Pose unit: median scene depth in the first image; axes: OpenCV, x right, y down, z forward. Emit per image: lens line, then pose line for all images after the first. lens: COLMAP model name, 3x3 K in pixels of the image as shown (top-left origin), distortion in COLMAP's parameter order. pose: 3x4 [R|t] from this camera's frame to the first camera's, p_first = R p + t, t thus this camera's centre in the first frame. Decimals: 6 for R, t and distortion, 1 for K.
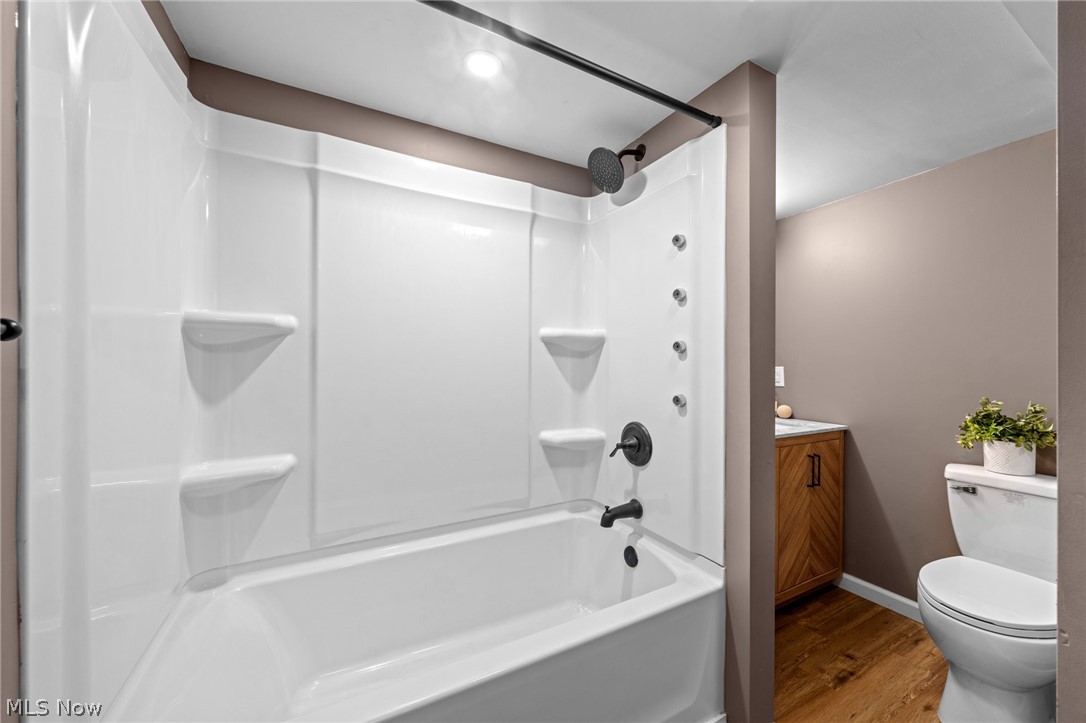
lens RADIAL K [[387.3, 0, 548.3], [0, 387.3, 359.7], [0, 0, 1]] dist [-0.013501, 0.000090]
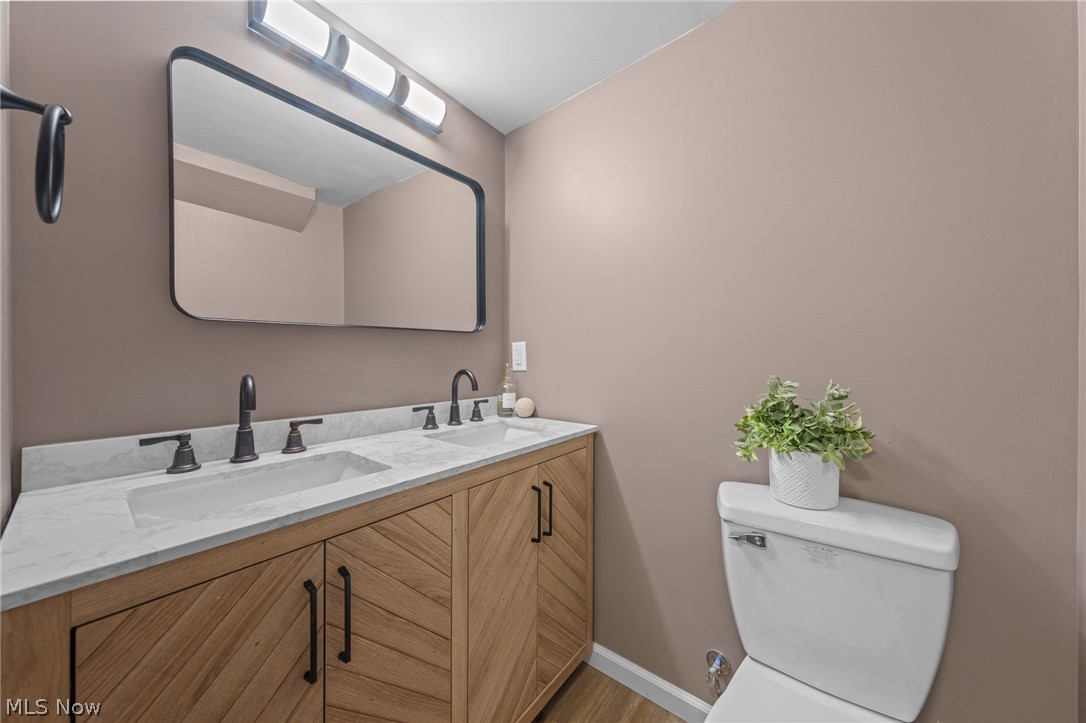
lens RADIAL K [[369.5, 0, 538.6], [0, 369.5, 358.9], [0, 0, 1]] dist [-0.017387, -0.000051]
pose [[0.913954, -0.013686, 0.405586, 0.488010], [0.007332, 0.999825, 0.017217, 0.050323], [-0.405751, -0.012761, 0.913895, 0.522000]]
